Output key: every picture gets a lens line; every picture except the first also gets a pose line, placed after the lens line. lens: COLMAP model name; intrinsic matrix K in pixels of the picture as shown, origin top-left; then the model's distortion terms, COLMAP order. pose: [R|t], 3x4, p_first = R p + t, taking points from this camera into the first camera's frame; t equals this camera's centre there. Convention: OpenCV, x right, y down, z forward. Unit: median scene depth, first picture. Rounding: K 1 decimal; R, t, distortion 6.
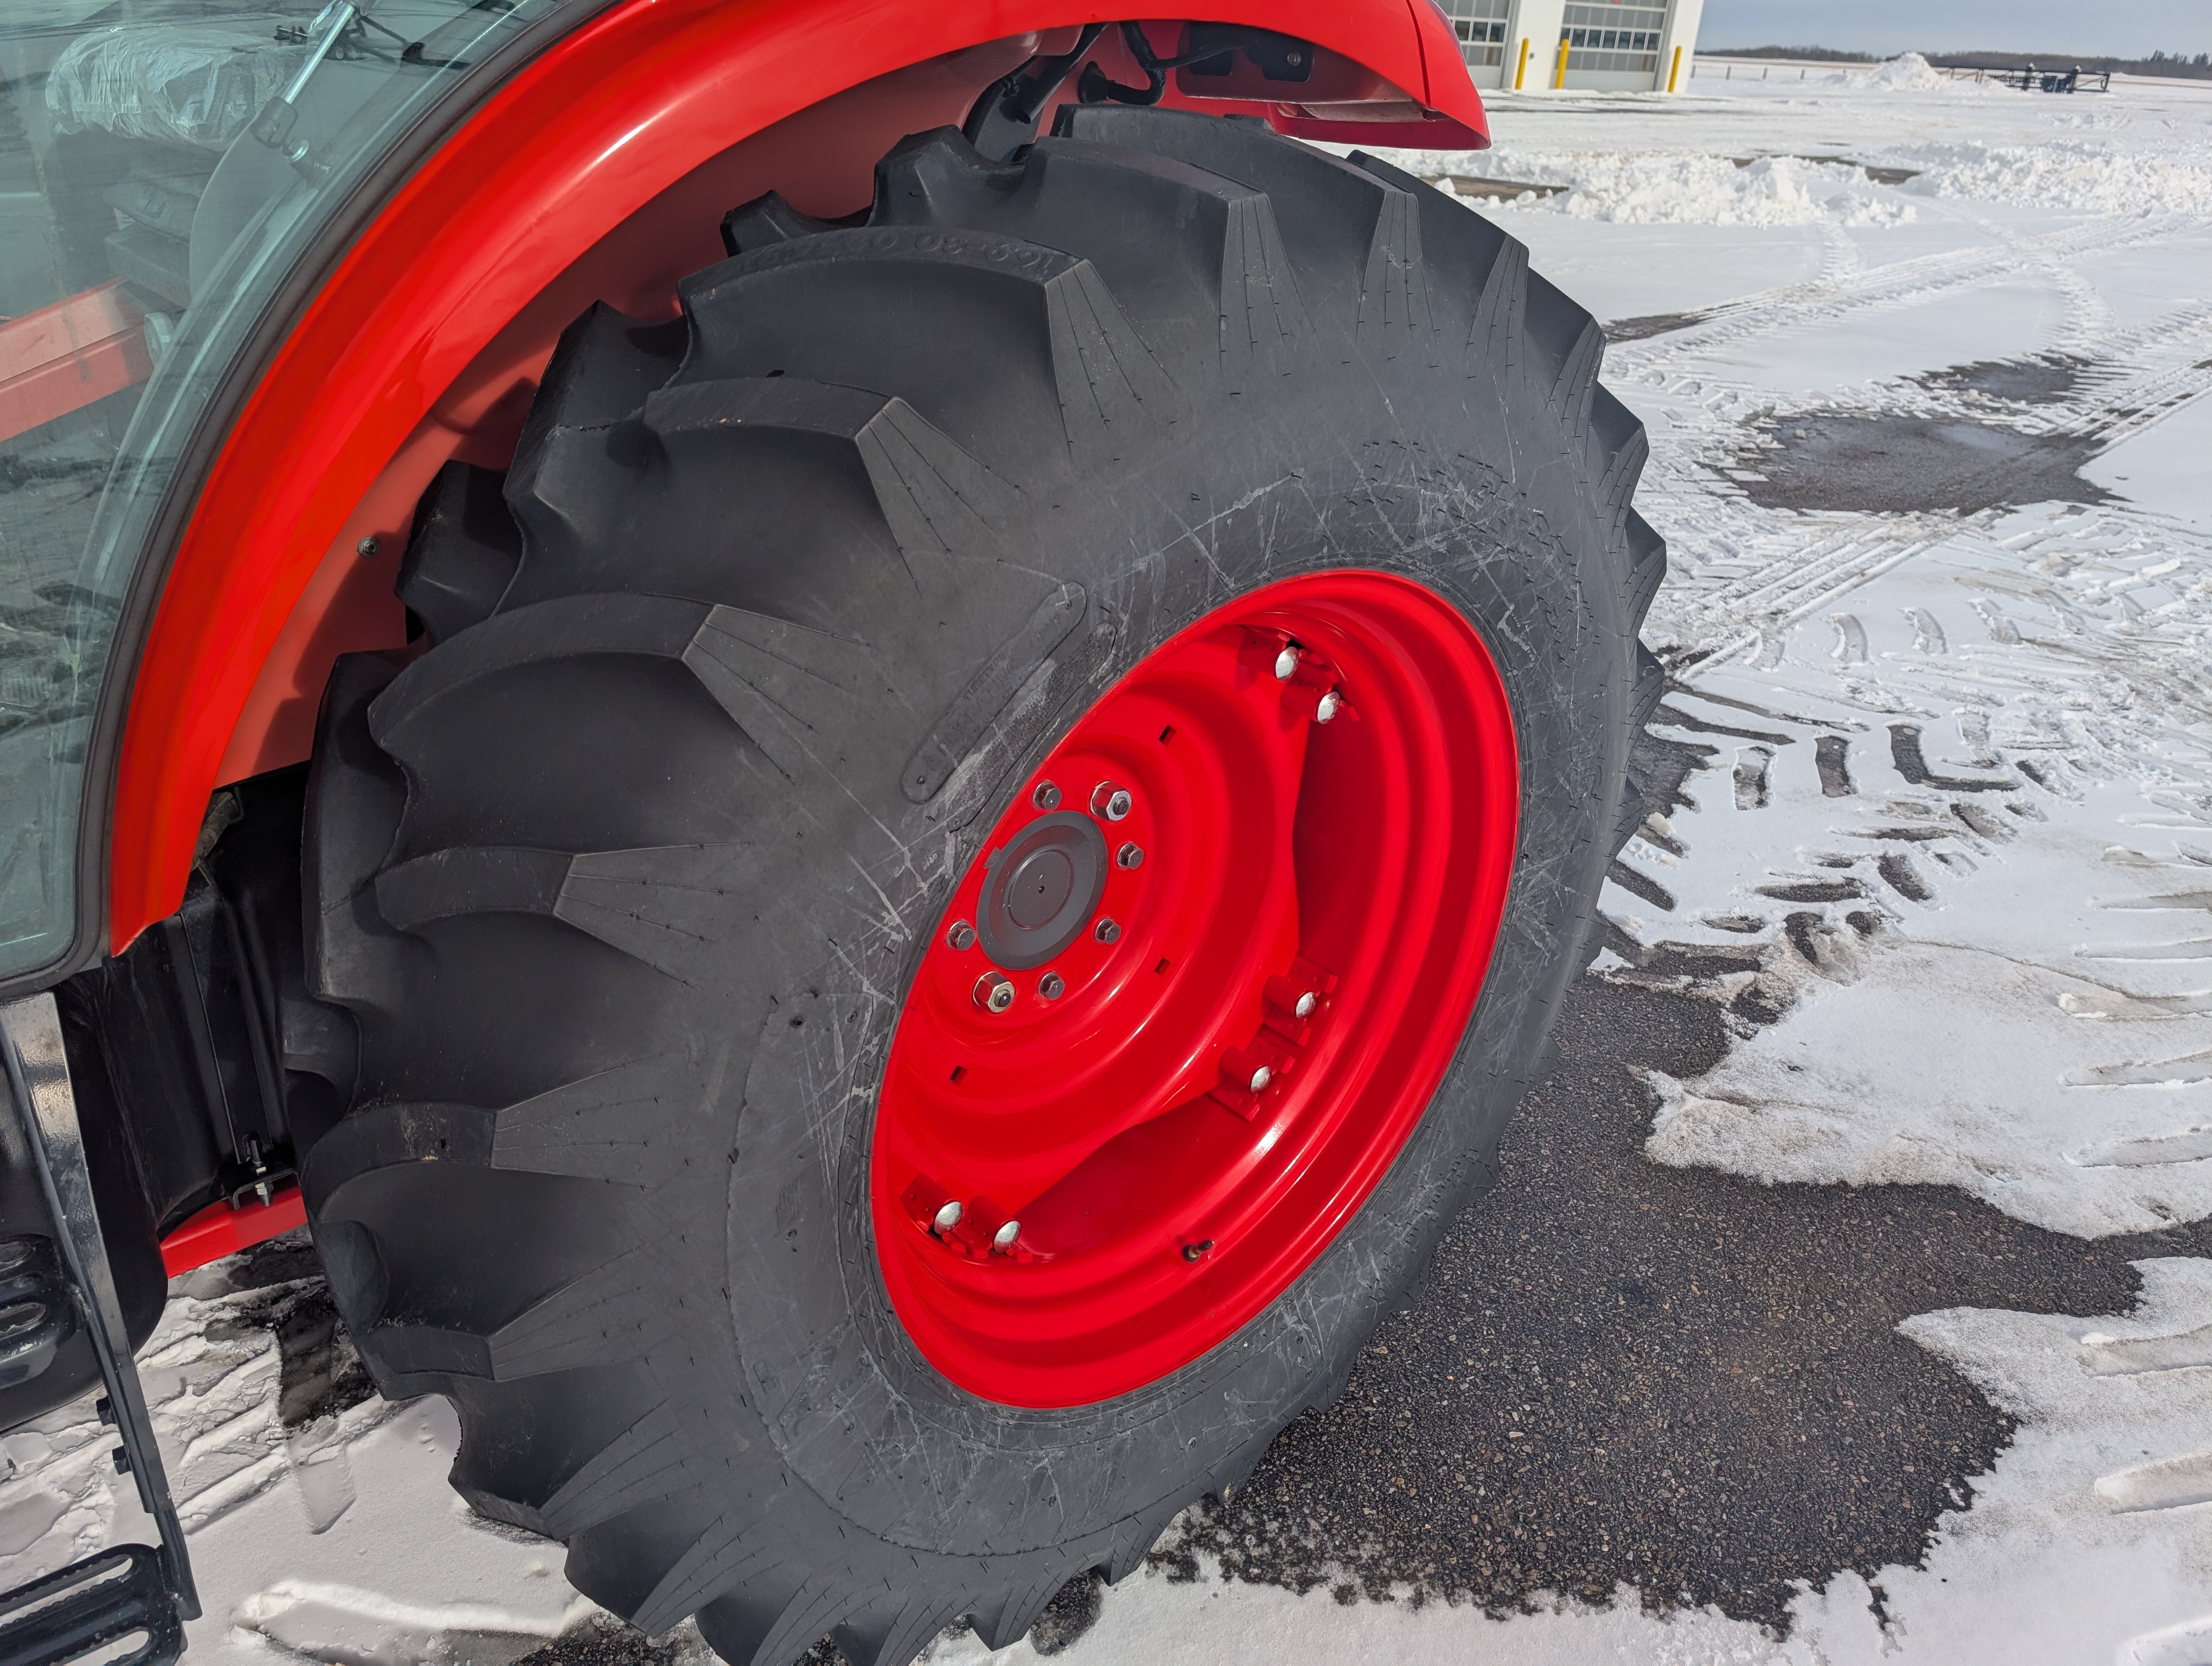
lens RADIAL K [[1580.7, 0, 1097.4], [0, 1580.7, 838.6], [0, 0, 1]] dist [0.053871, -0.046631]
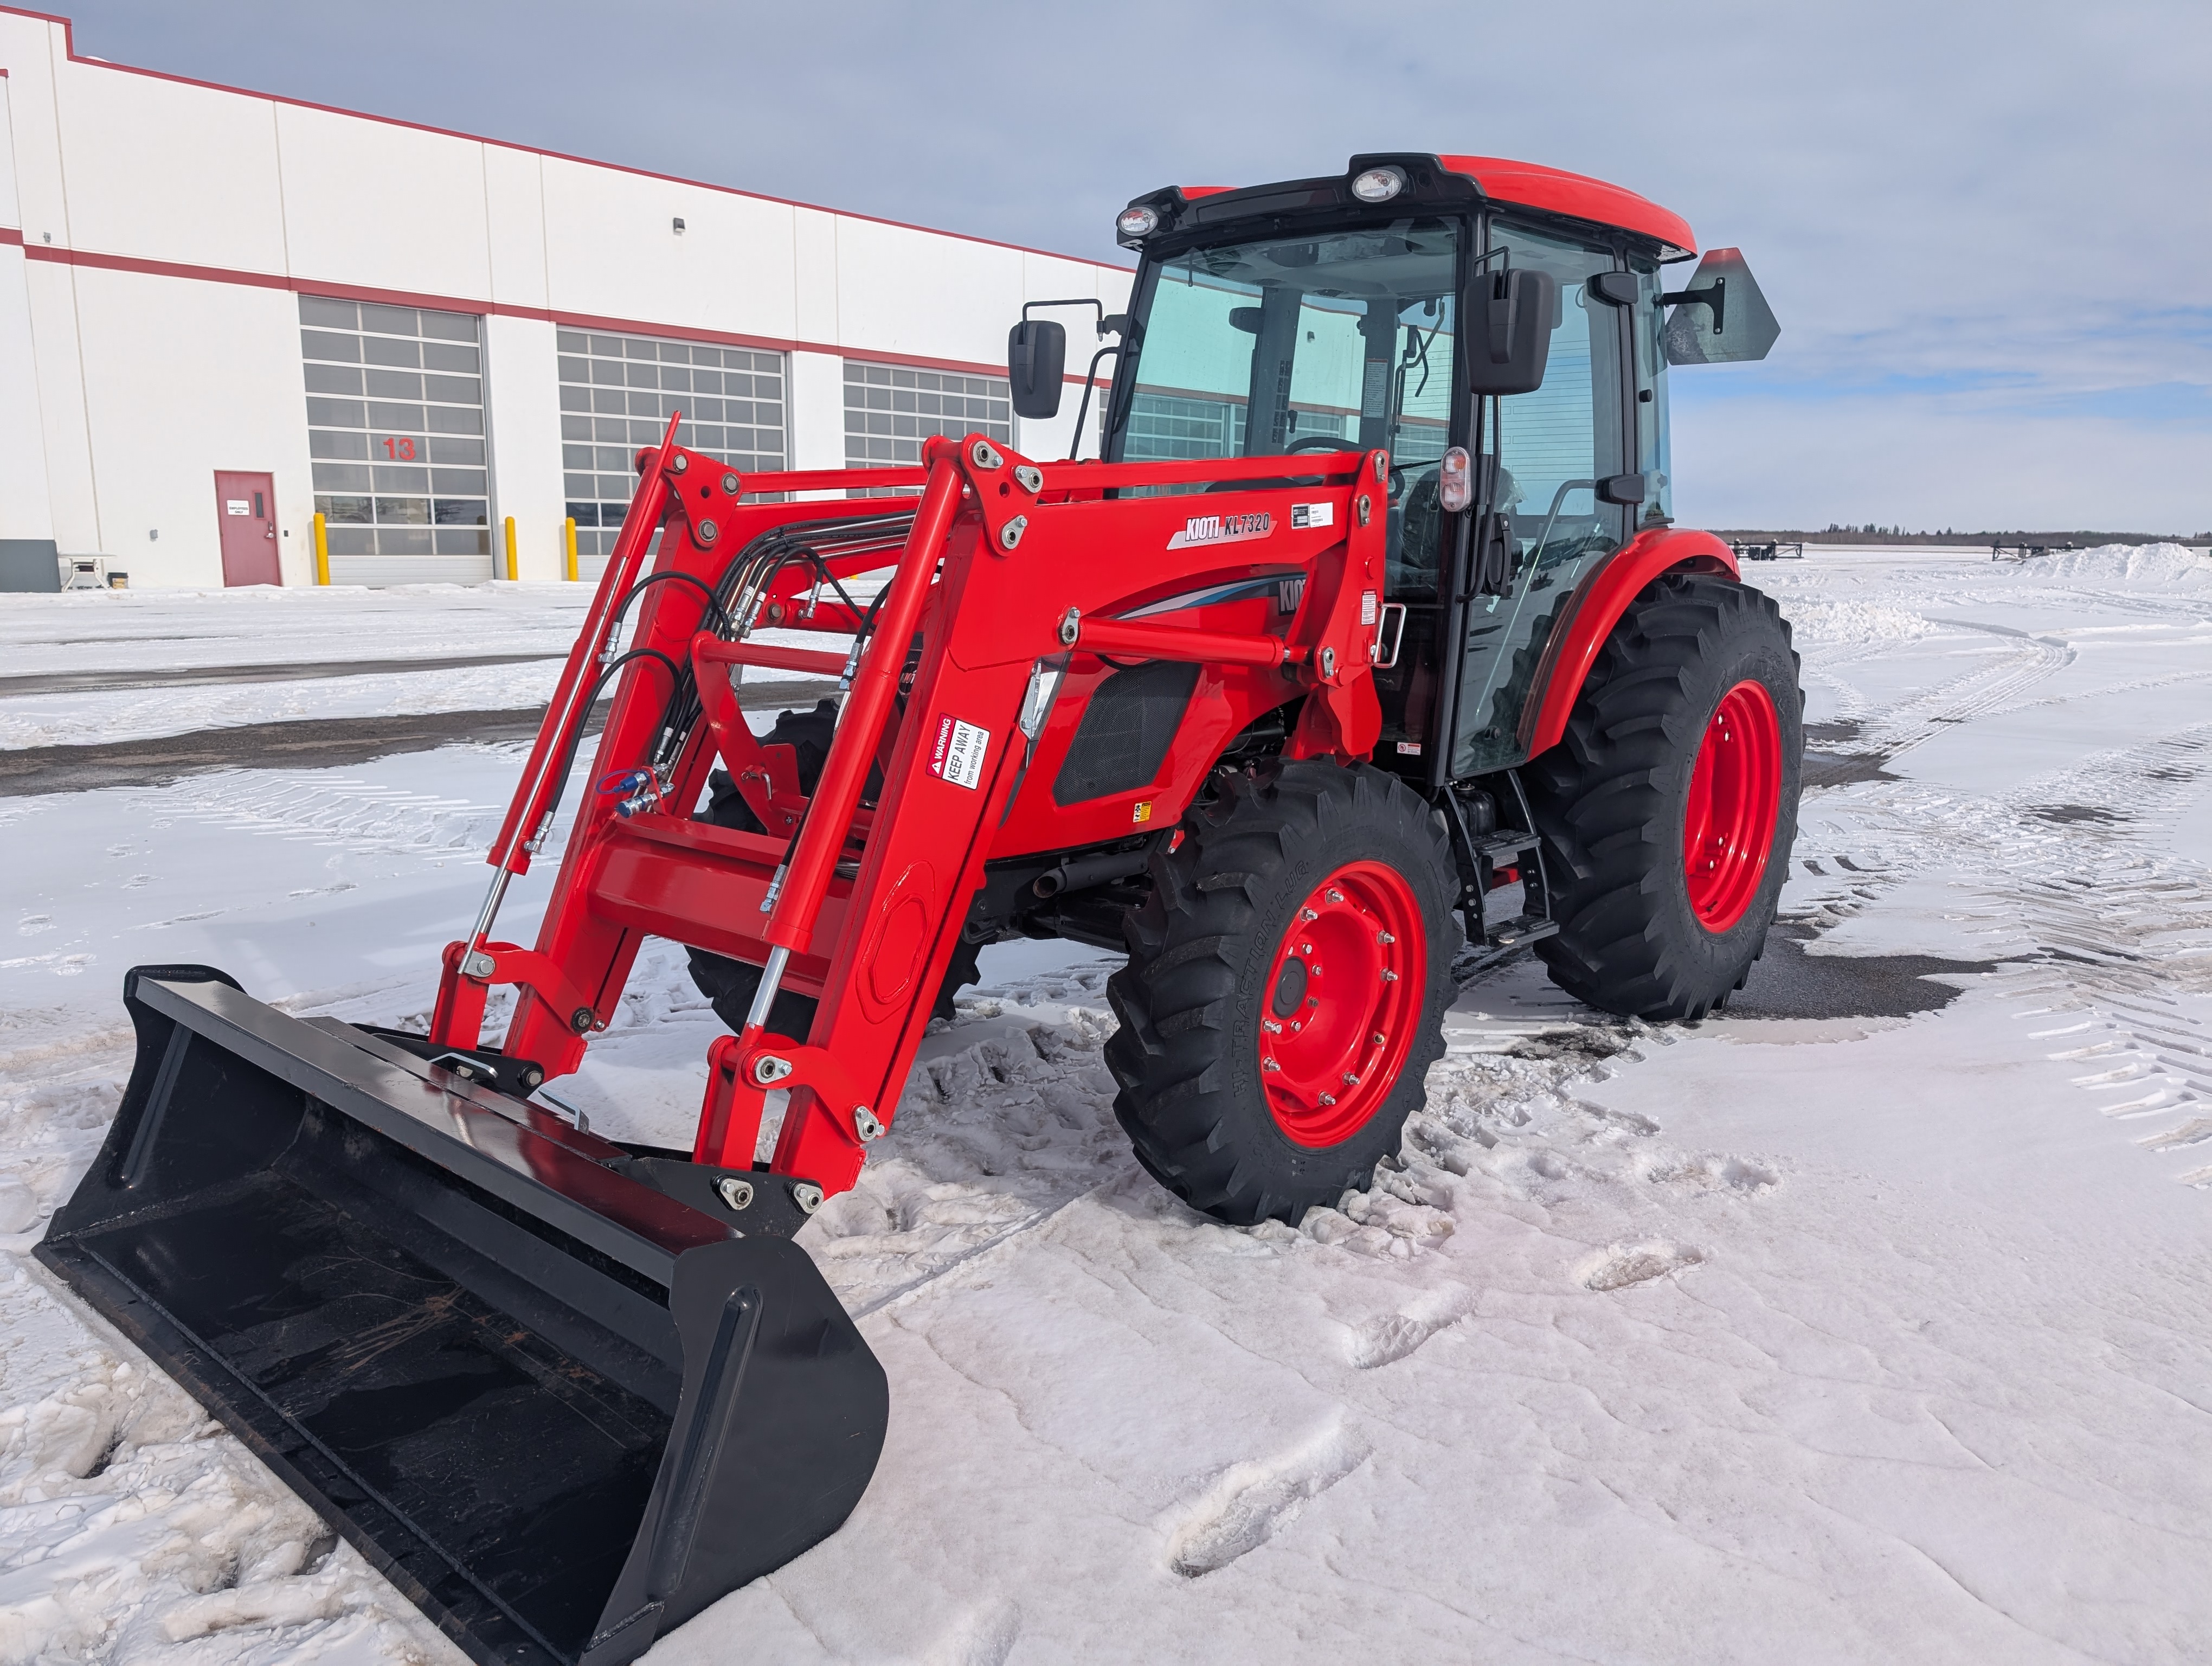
lens RADIAL K [[1651.7, 0, 1126.3], [0, 1651.7, 858.8], [0, 0, 1]] dist [0.012129, 0.001112]
pose [[0.989473, -0.061317, 0.131085, -1.063526], [0.094484, 0.959821, -0.264229, 0.653134], [-0.109617, 0.273833, 0.955510, -1.436263]]
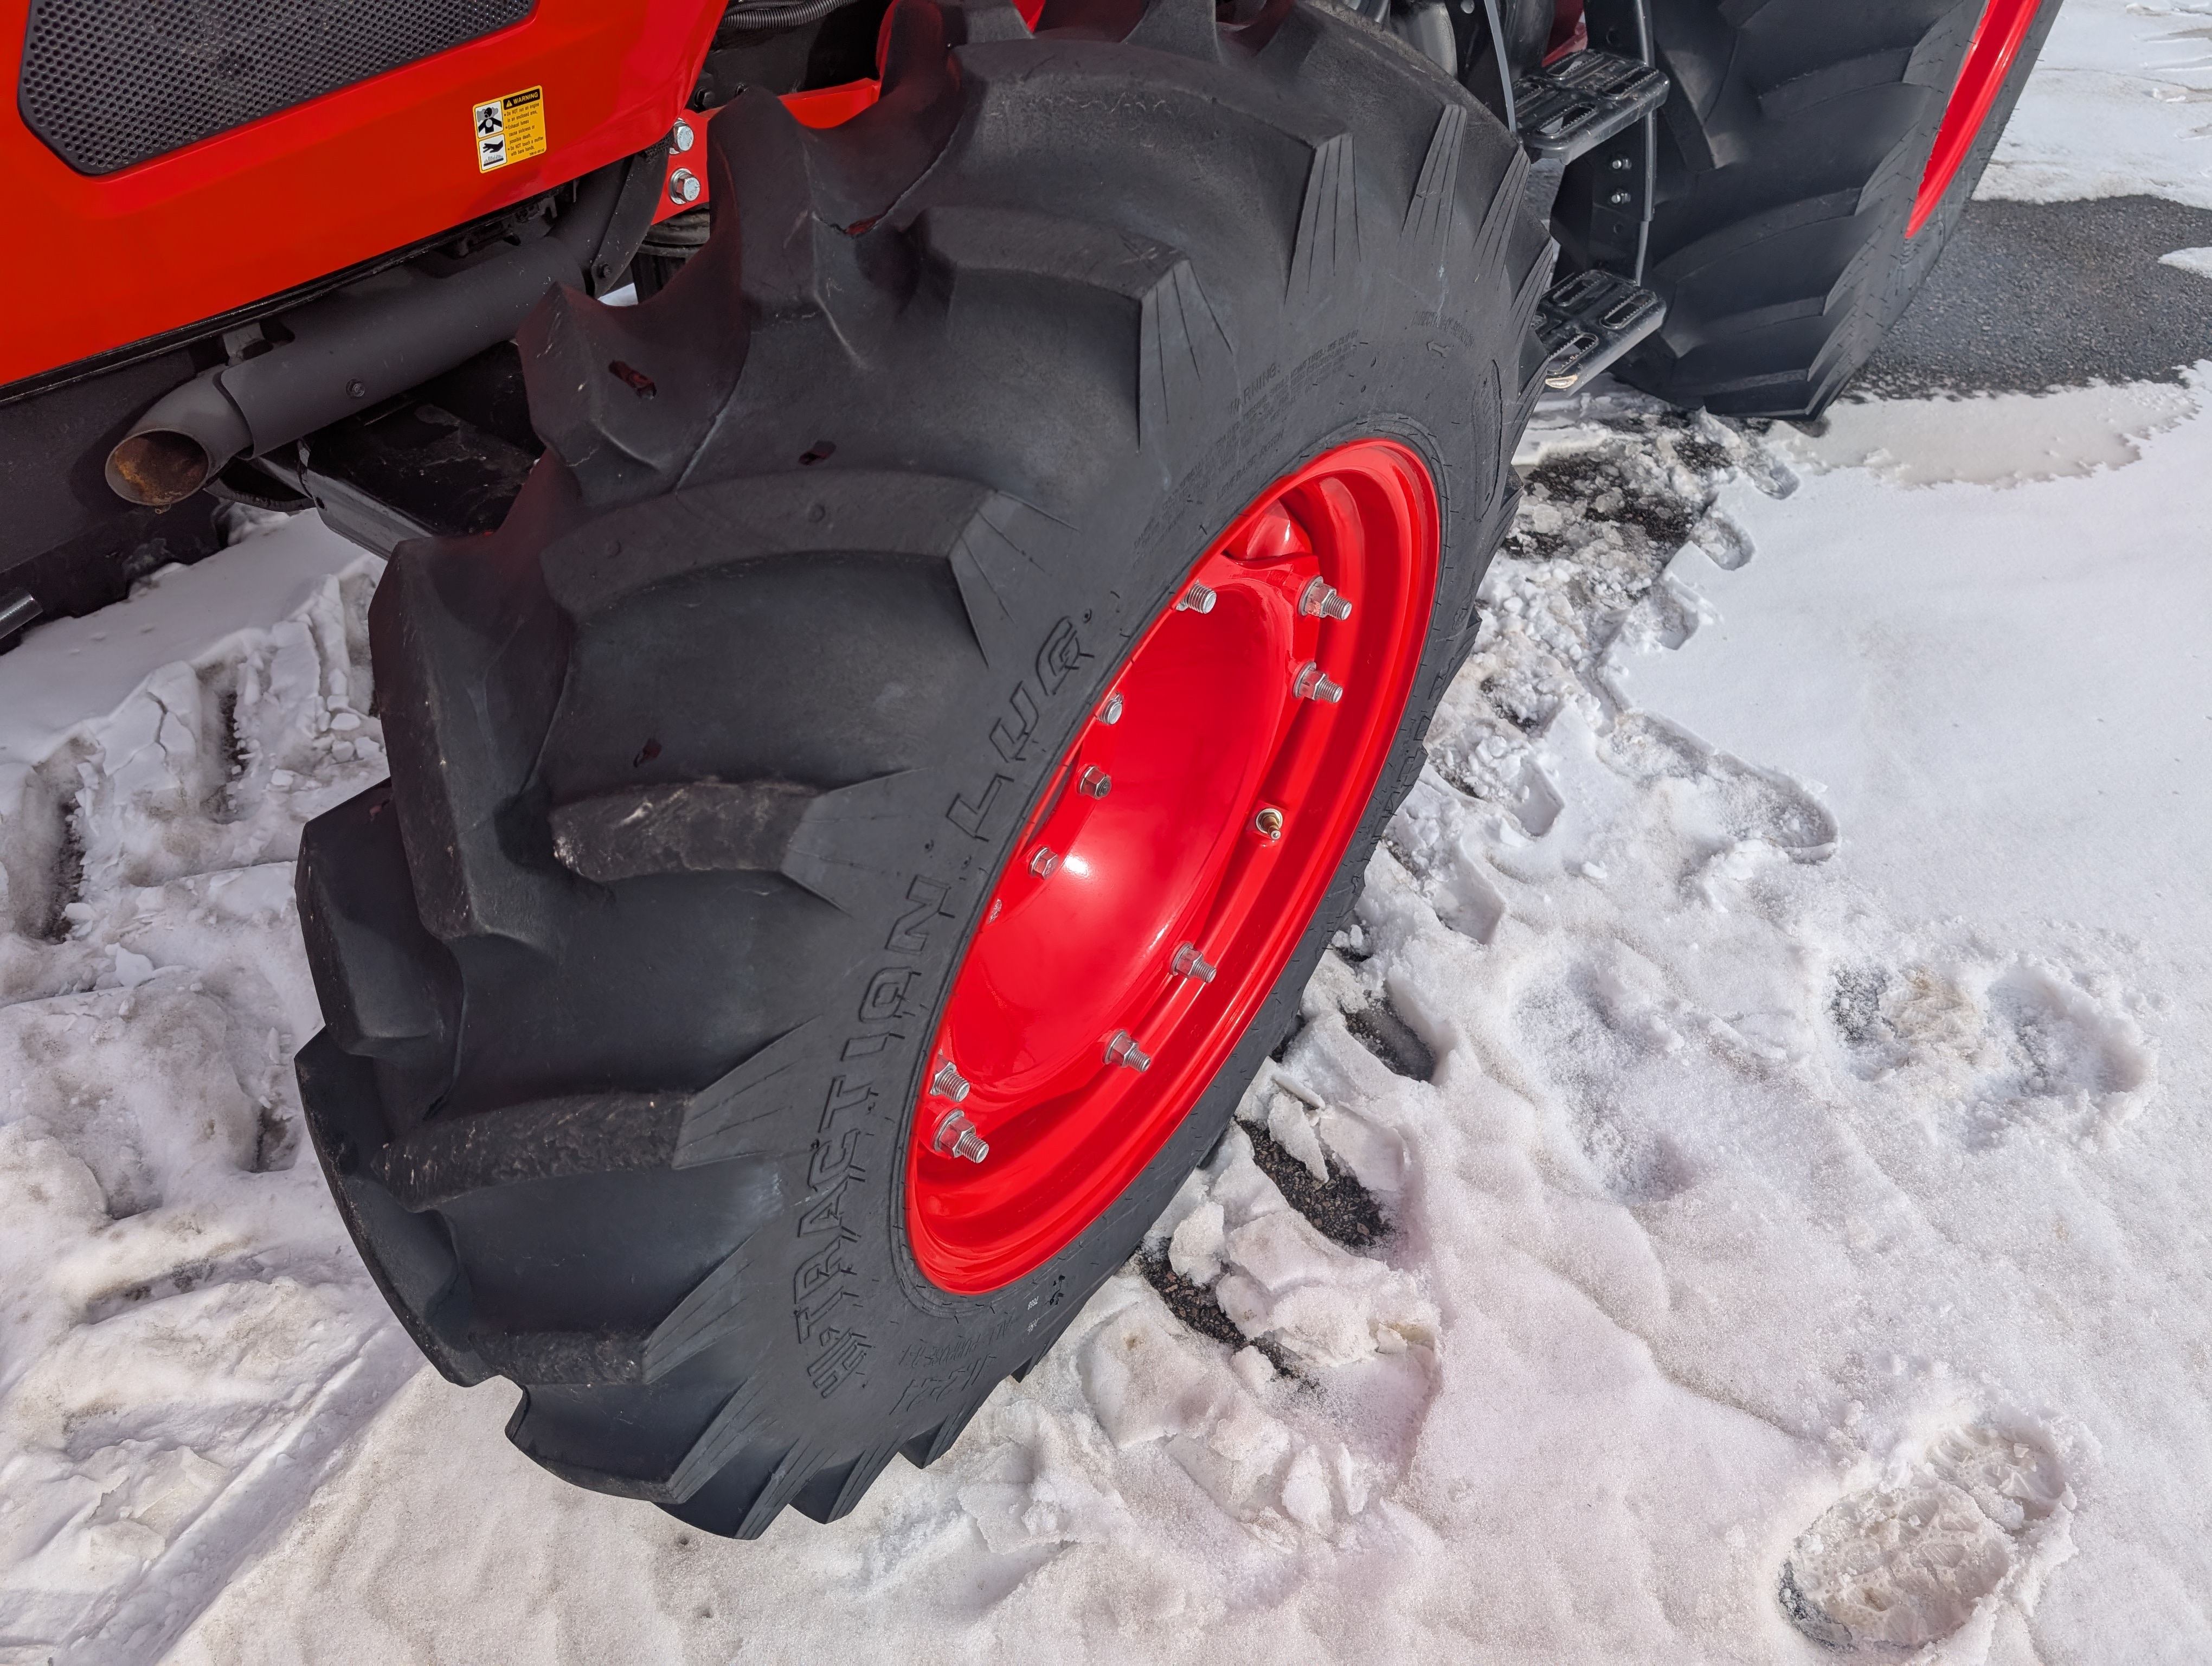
lens RADIAL K [[1608.3, 0, 1061.1], [0, 1608.3, 831.3], [0, 0, 1]] dist [0.006507, -0.005277]
pose [[0.972345, -0.163309, 0.166961, -0.770687], [0.106688, 0.946521, 0.304492, 0.214411], [-0.207759, -0.278259, 0.937768, -0.333769]]
